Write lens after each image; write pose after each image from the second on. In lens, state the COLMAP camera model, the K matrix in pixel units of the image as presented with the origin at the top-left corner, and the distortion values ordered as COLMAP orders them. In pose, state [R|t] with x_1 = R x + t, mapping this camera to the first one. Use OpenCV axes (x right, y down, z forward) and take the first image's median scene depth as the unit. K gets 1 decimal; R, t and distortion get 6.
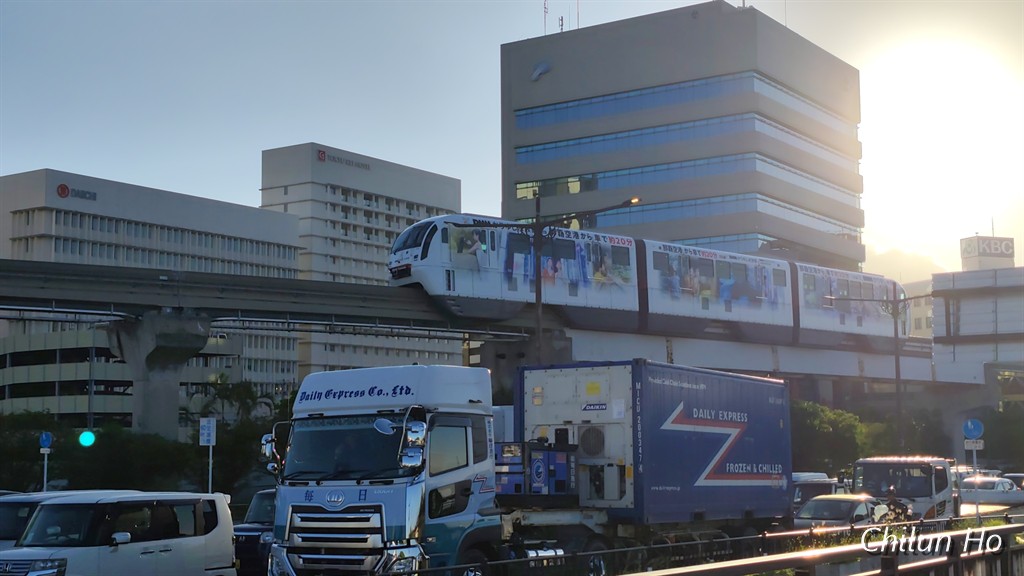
lens RADIAL K [[1369.2, 0, 511.8], [0, 1369.2, 290.3], [0, 0, 1]] dist [0.003148, -0.046958]
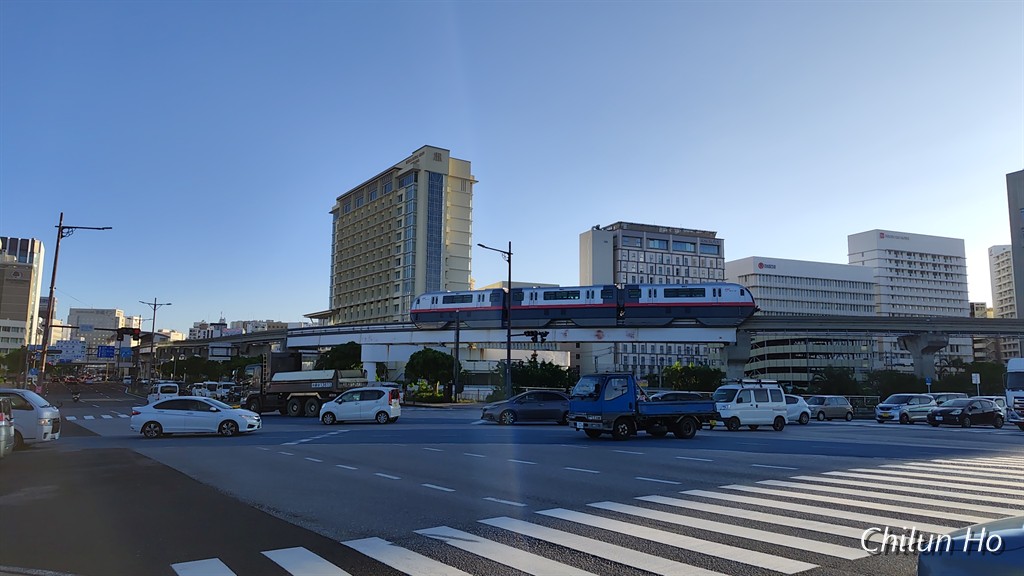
lens RADIAL K [[684.5, 0, 509.0], [0, 684.5, 288.4], [0, 0, 1]] dist [0.074118, -0.090226]
pose [[0.832948, -0.051285, -0.550970, -0.061118], [0.041150, 0.998680, -0.030748, -0.020908], [0.551819, 0.002939, 0.833958, -0.194976]]
